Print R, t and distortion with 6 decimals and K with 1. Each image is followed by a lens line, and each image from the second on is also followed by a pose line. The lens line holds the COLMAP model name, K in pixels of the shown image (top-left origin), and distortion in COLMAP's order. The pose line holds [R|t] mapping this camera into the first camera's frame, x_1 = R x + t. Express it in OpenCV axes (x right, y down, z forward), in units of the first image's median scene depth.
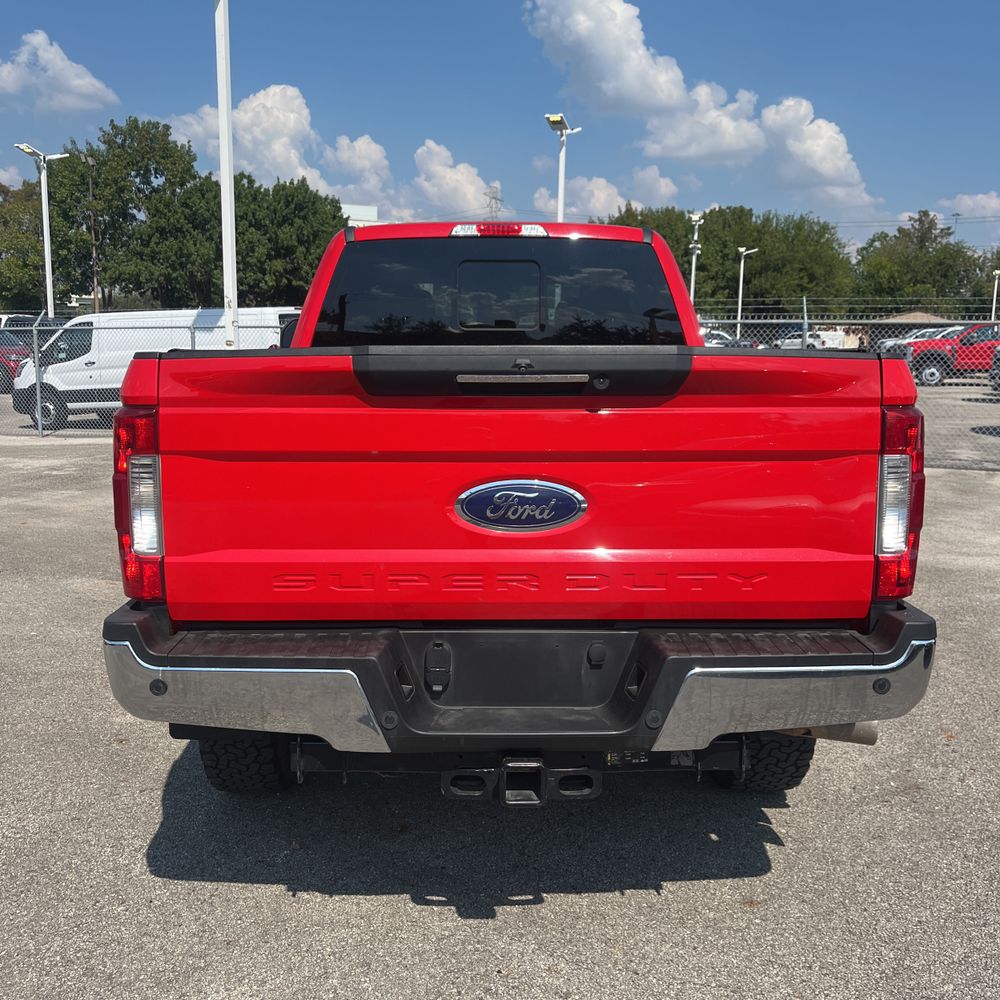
lens RADIAL K [[1018.5, 0, 486.8], [0, 1018.5, 503.2], [0, 0, 1]] dist [0.021378, 0.000000]
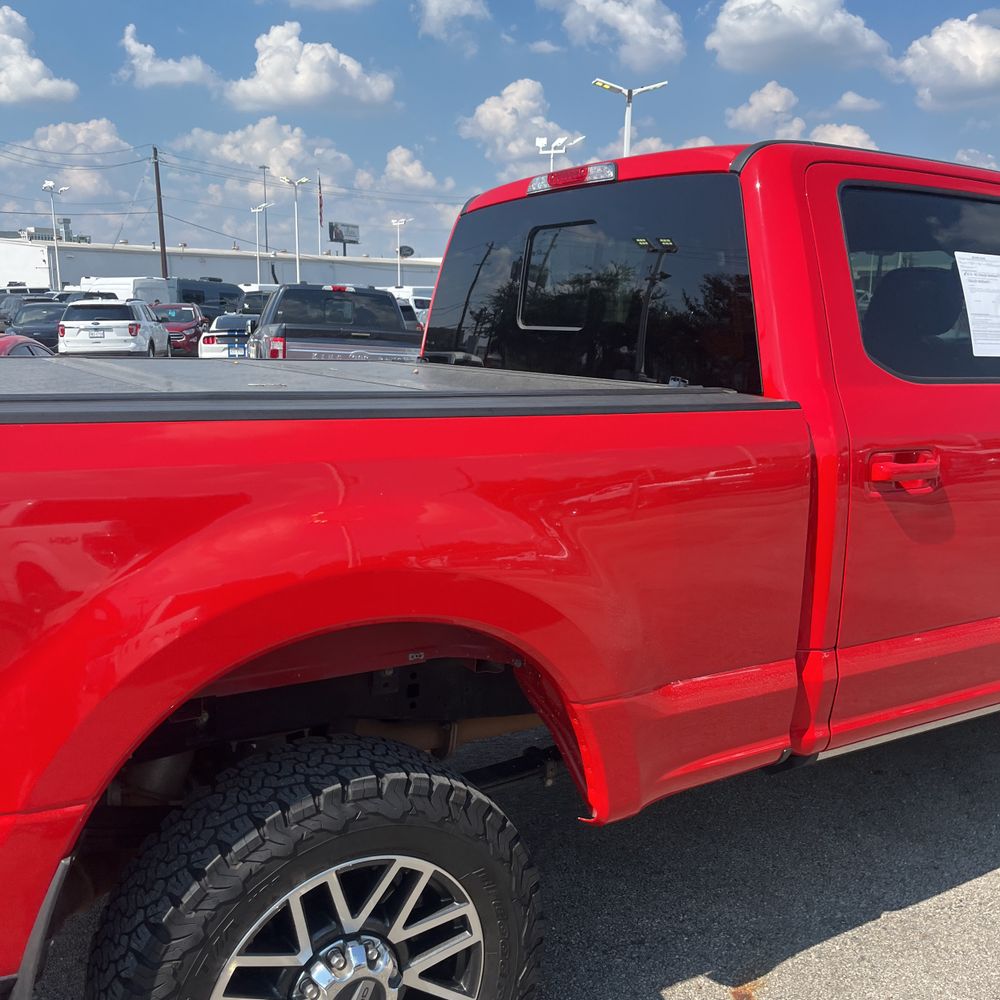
lens RADIAL K [[1018.5, 0, 484.2], [0, 1018.5, 500.0], [0, 0, 1]] dist [0.021378, 0.000000]
pose [[0.500875, 0.156820, -0.851195, 0.197333], [-0.137764, 0.985356, 0.100472, -0.041239], [0.854486, 0.066940, 0.515144, 0.212819]]
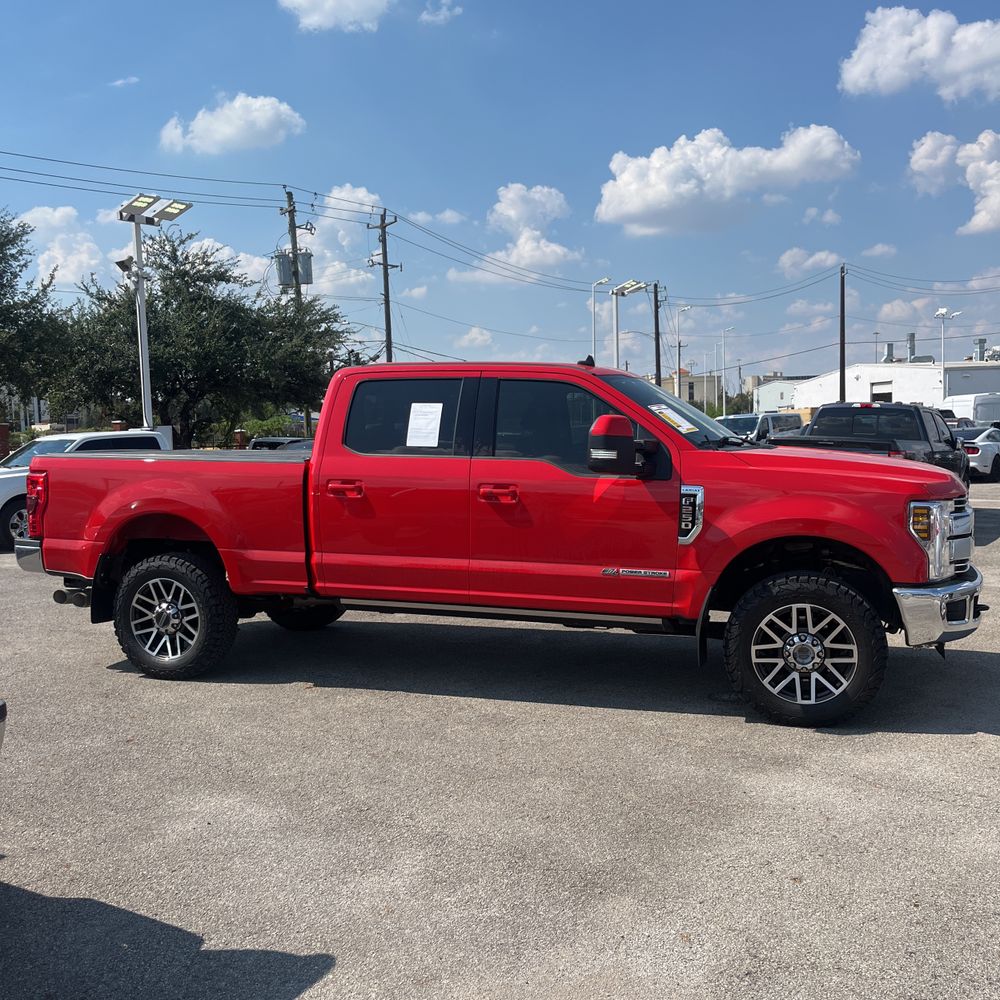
lens RADIAL K [[1018.5, 0, 505.1], [0, 1018.5, 495.2], [0, 0, 1]] dist [0.021378, 0.000000]
pose [[-0.324763, 0.060105, -0.943884, 0.507664], [-0.130007, 0.985669, 0.107497, -0.096227], [0.936817, 0.157623, -0.312295, 0.589410]]
